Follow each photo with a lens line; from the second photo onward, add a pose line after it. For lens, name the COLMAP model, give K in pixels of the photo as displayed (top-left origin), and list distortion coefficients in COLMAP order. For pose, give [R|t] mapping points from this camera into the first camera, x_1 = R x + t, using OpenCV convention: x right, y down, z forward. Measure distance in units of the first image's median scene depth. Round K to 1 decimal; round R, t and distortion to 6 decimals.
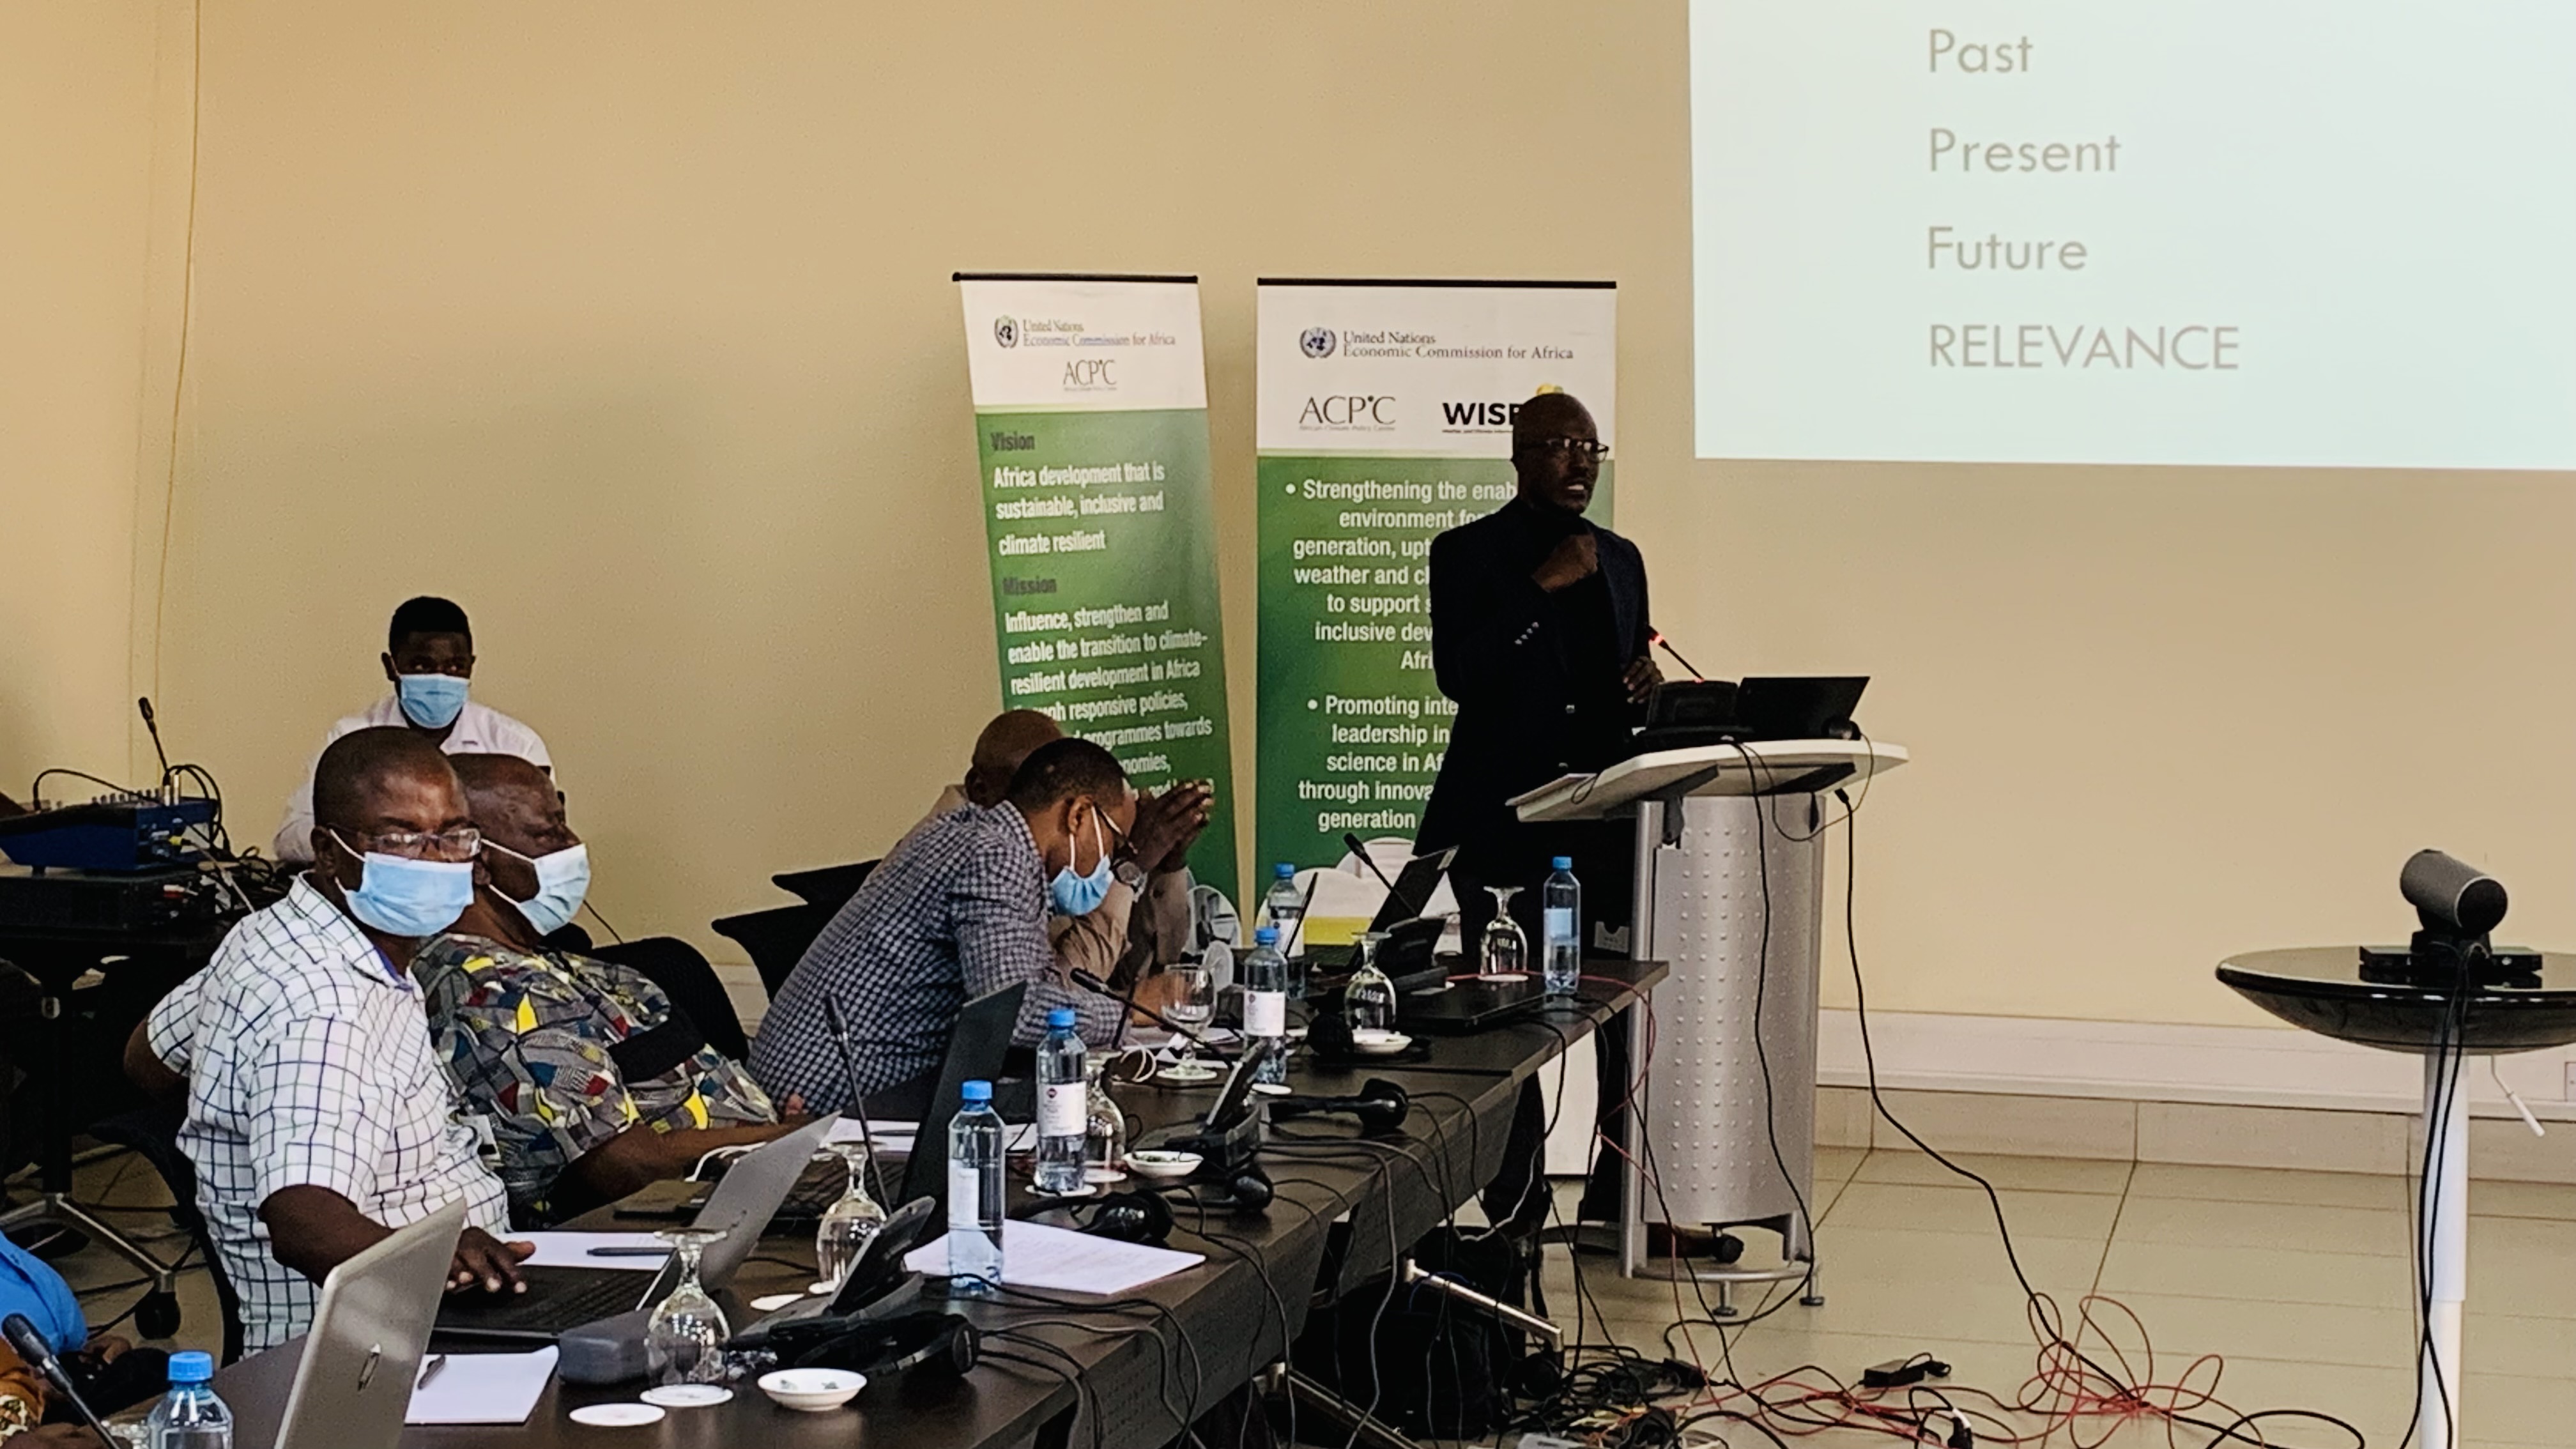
lens RADIAL K [[4663.3, 0, 1288.0], [0, 4663.3, 724.5], [0, 0, 1]] dist [0.248246, 0.114419]
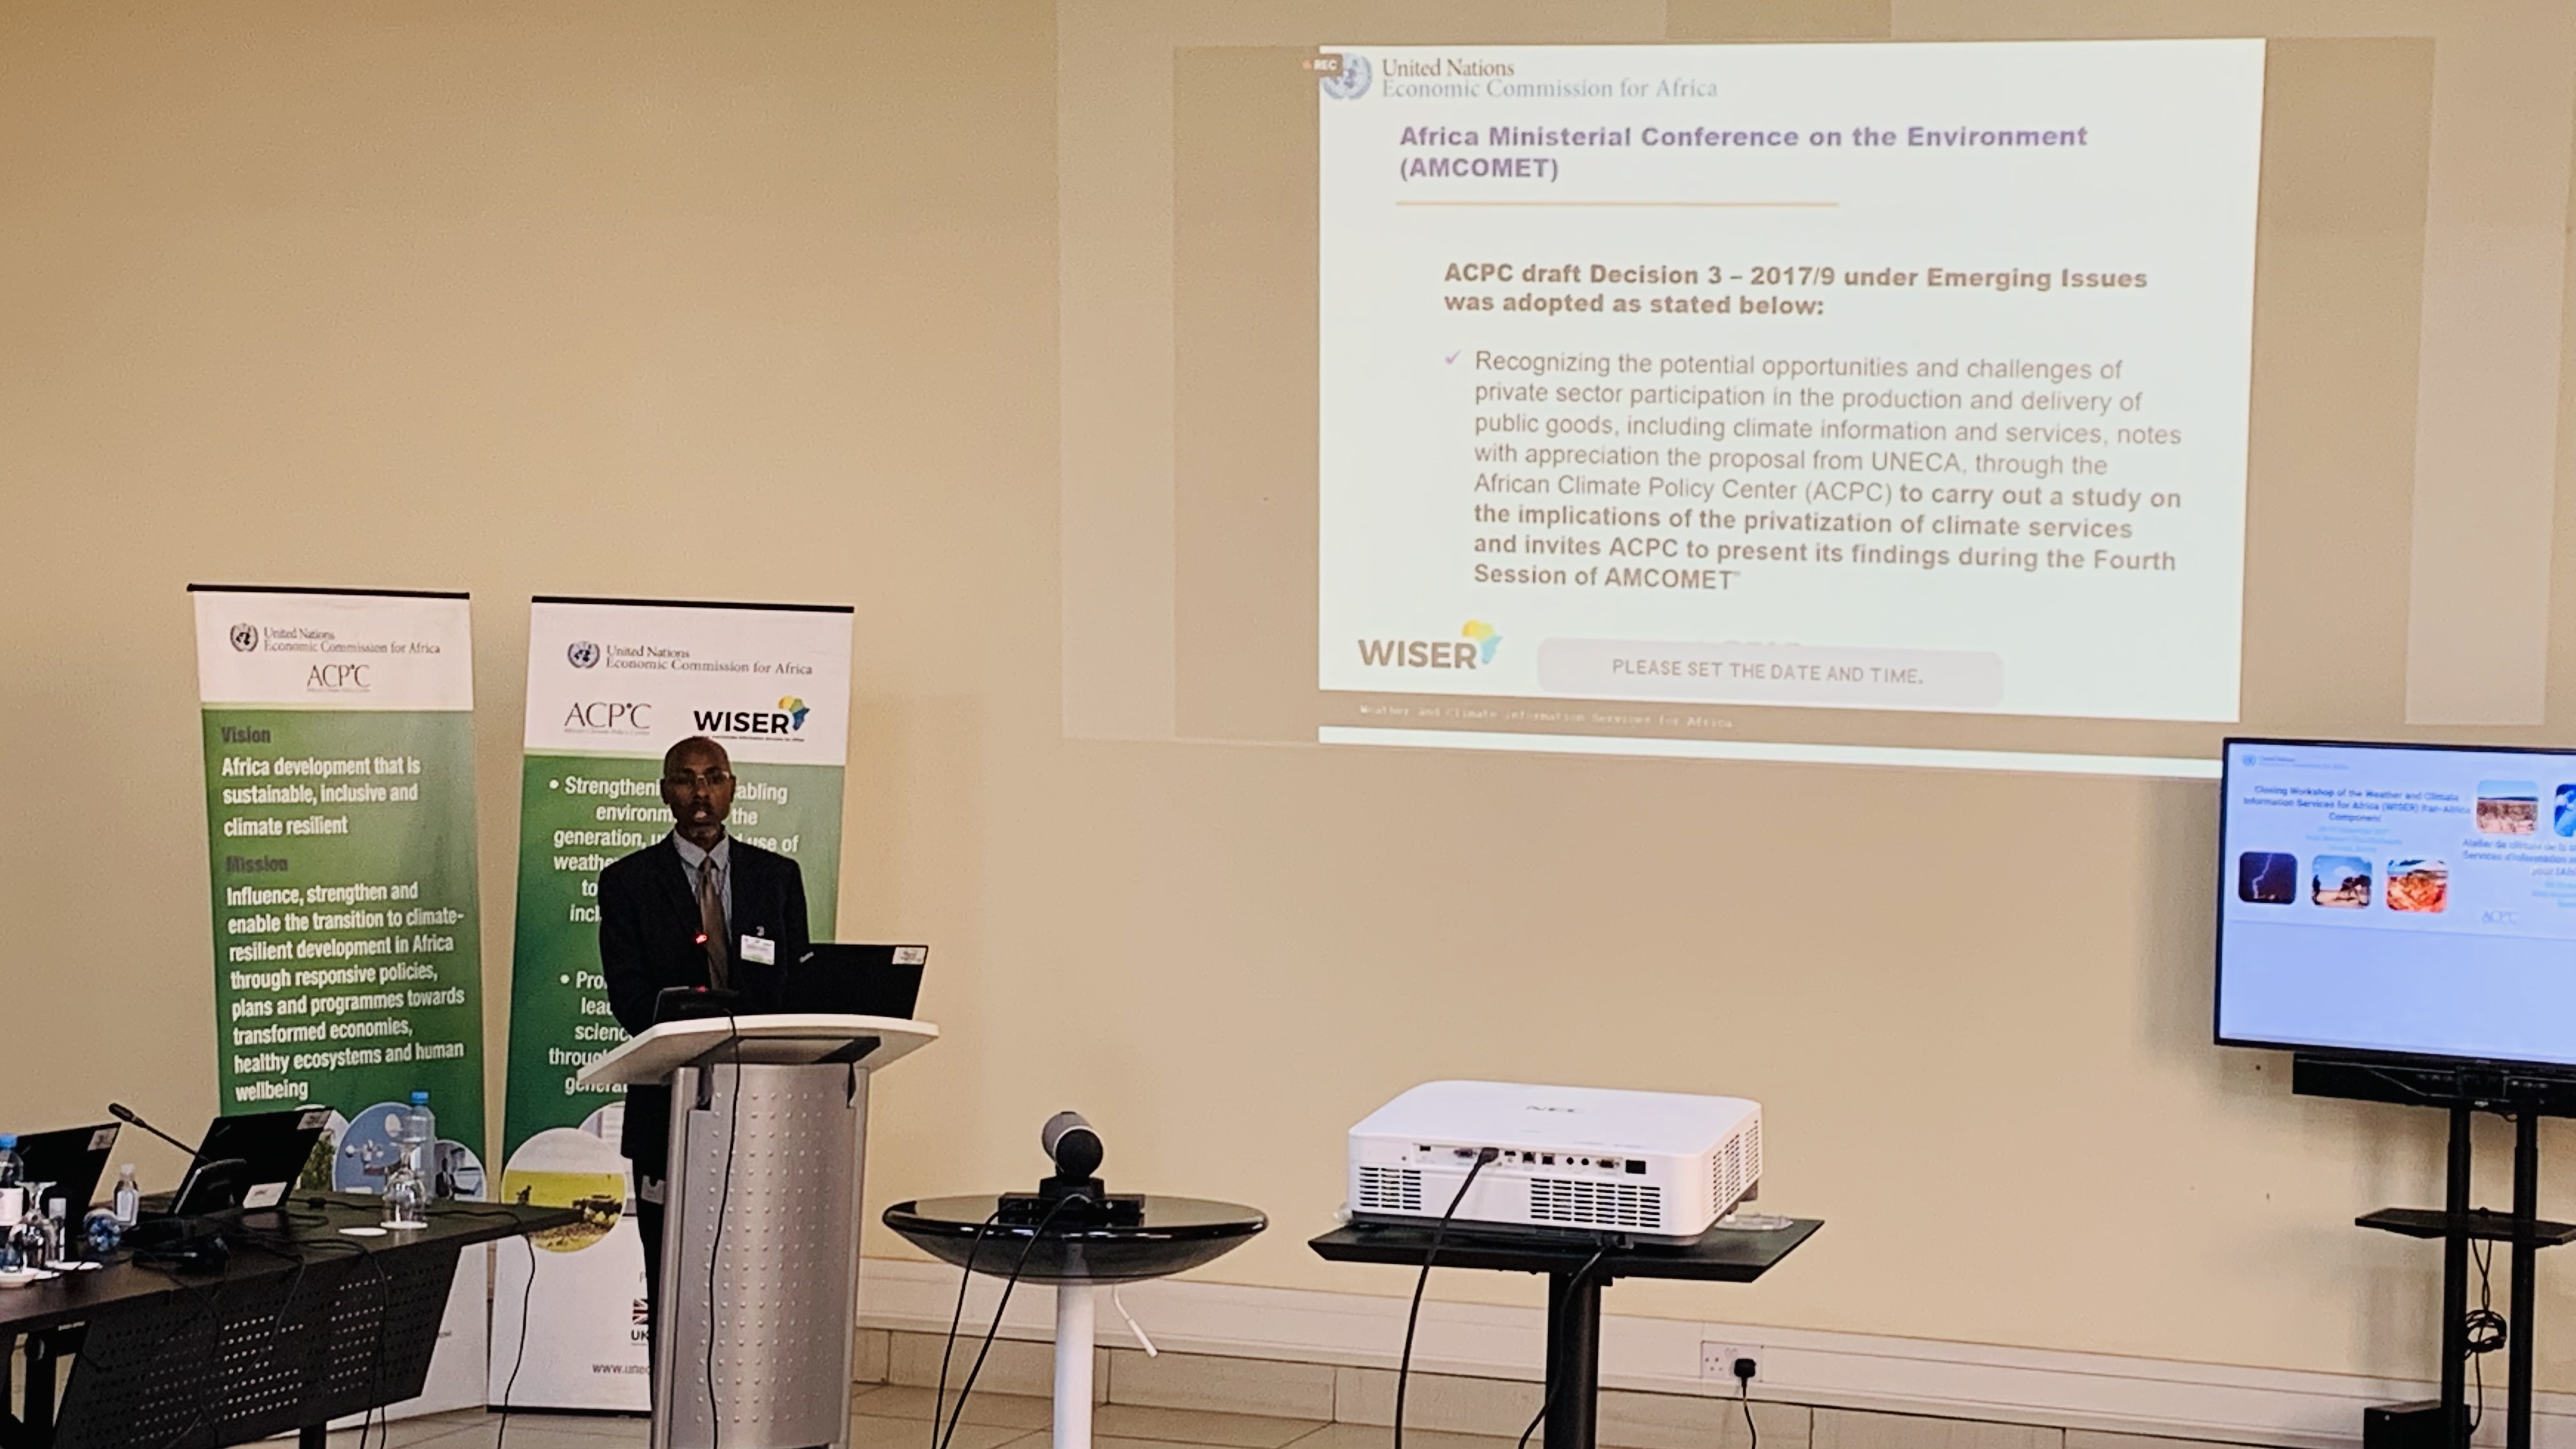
lens RADIAL K [[4471.7, 0, 1262.3], [0, 4471.7, 692.4], [0, 0, 1]] dist [0.195031, -0.488095]
pose [[0.996733, 0.023571, -0.077254, 0.253133], [-0.029401, 0.996733, -0.075220, 0.003295], [0.075229, 0.077246, 0.994170, -0.054886]]
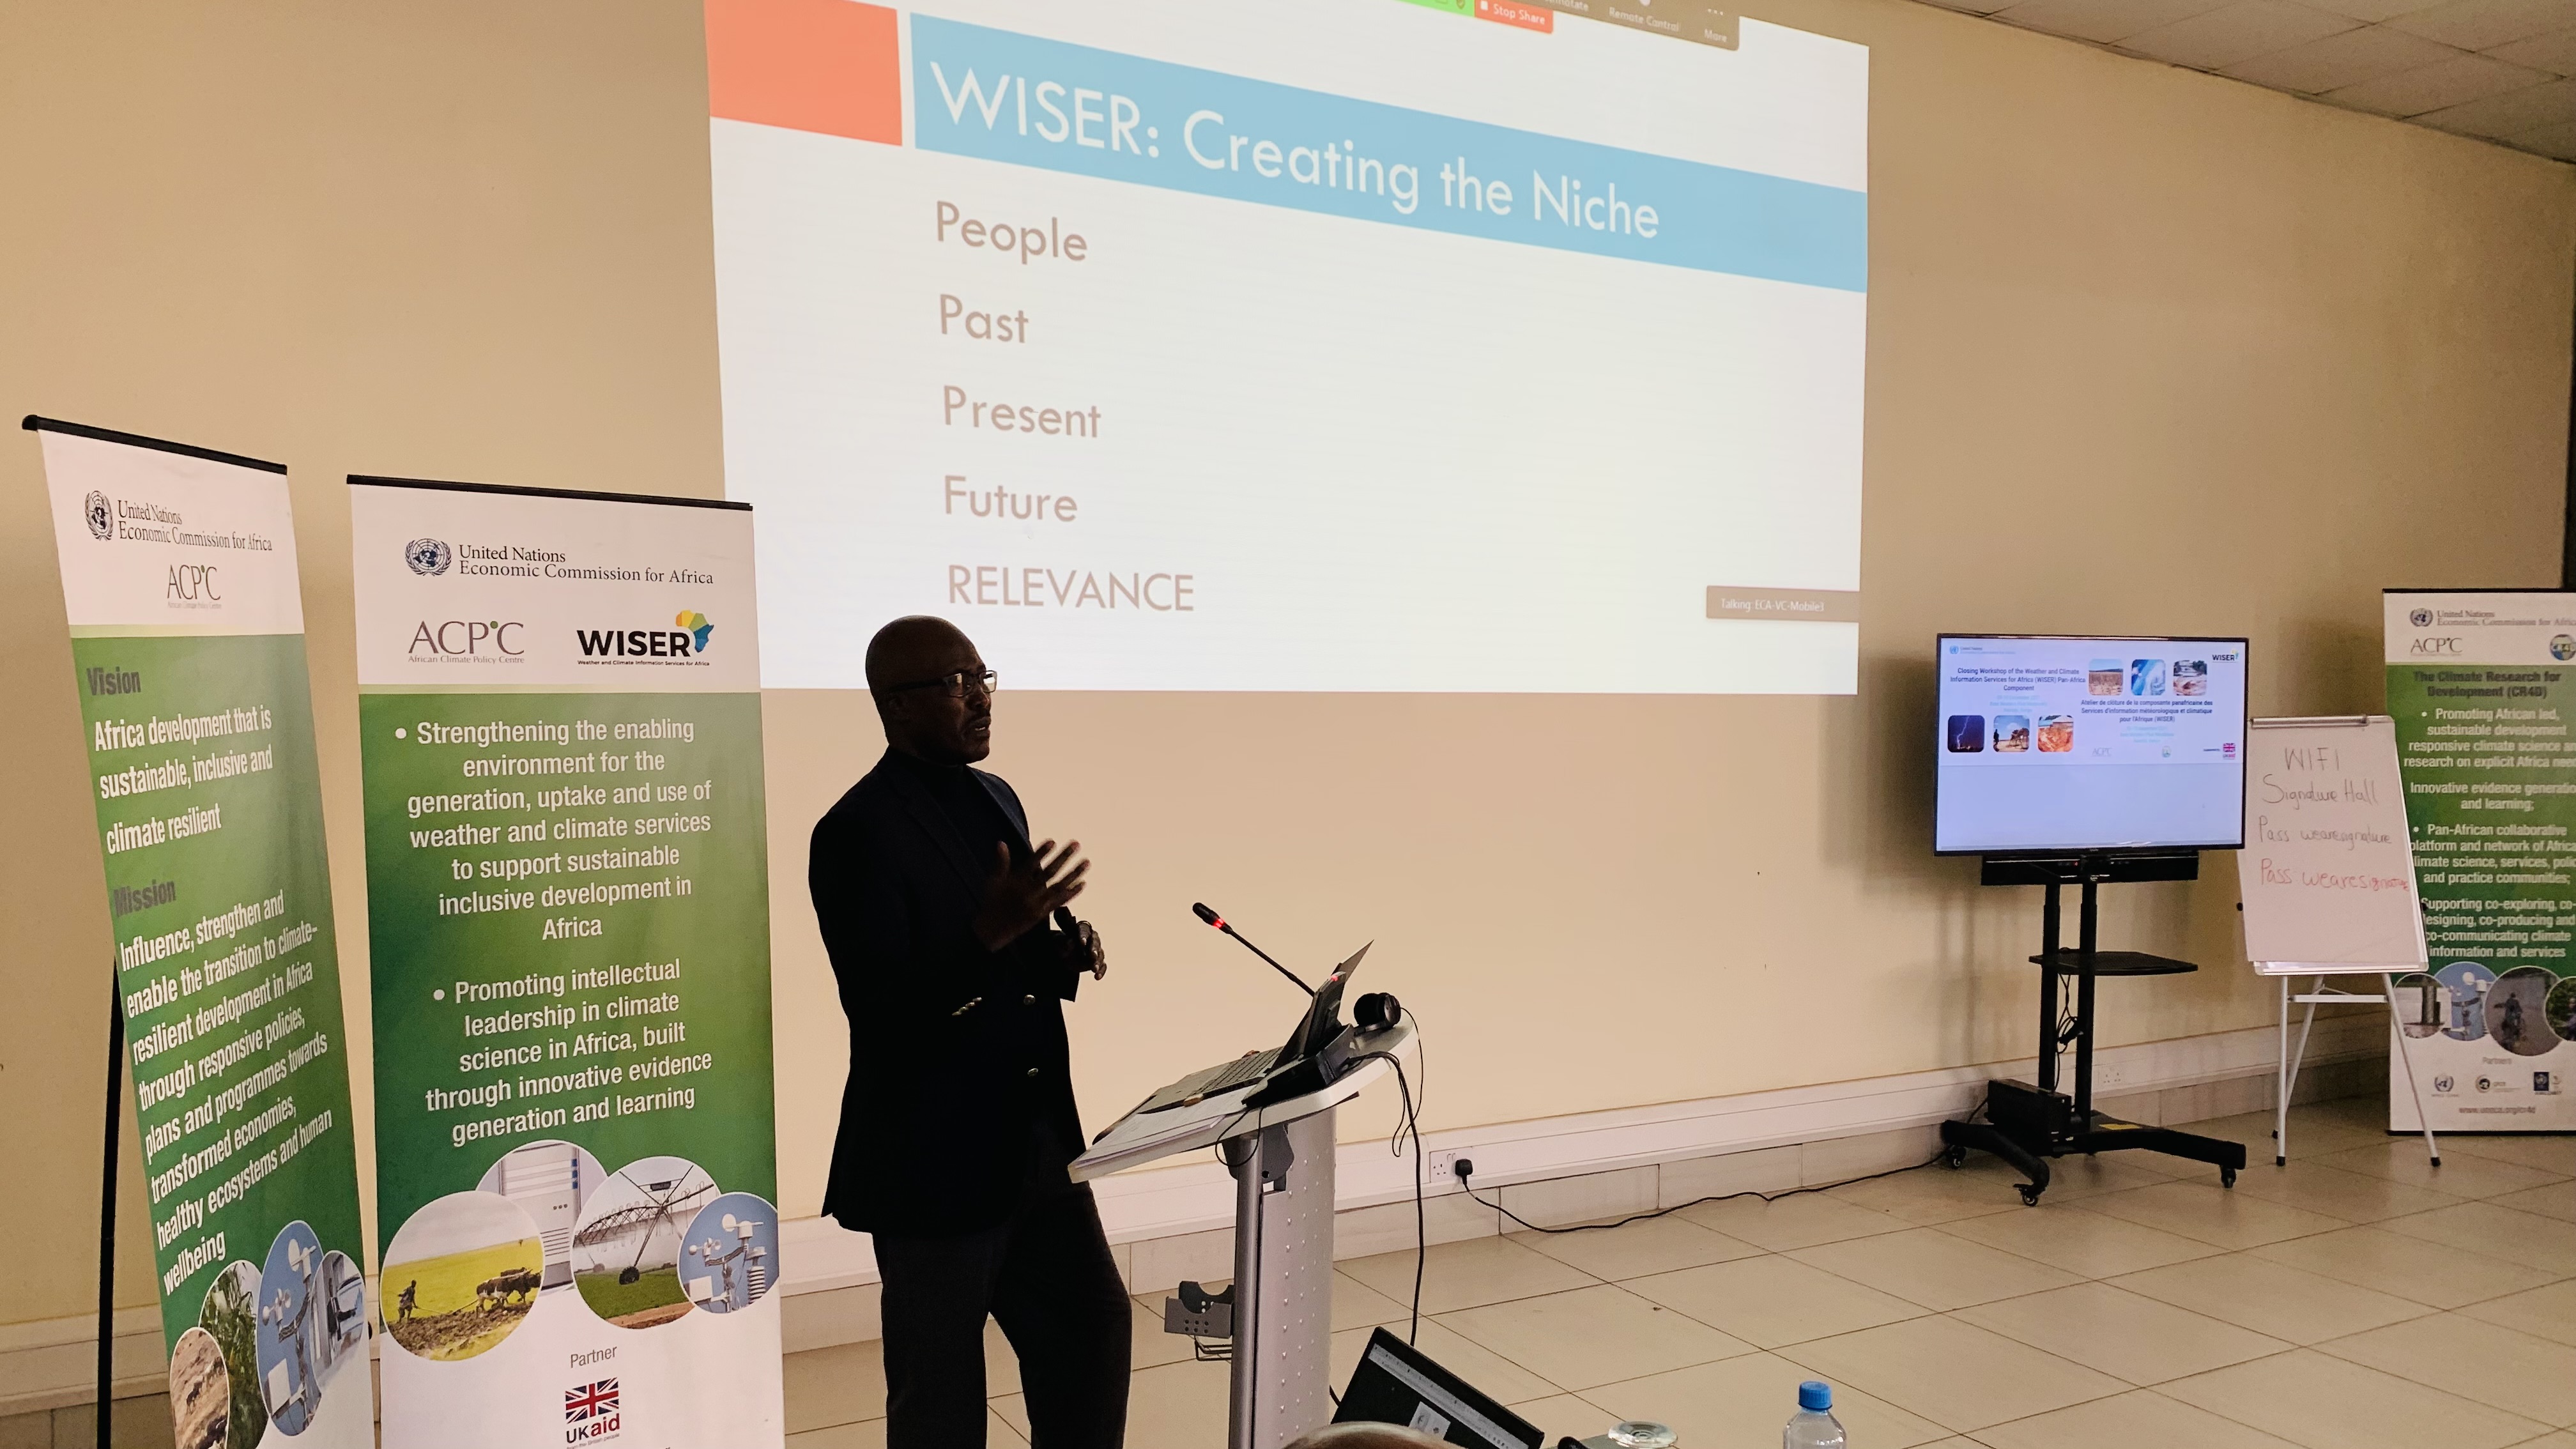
lens RADIAL K [[1949.6, 0, 1281.7], [0, 1949.6, 712.5], [0, 0, 1]] dist [0.021385, -0.032126]
pose [[0.738724, -0.020157, 0.673706, -0.117049], [0.044256, 0.998846, -0.018641, -0.041239], [-0.672553, 0.043586, 0.738764, 0.647551]]
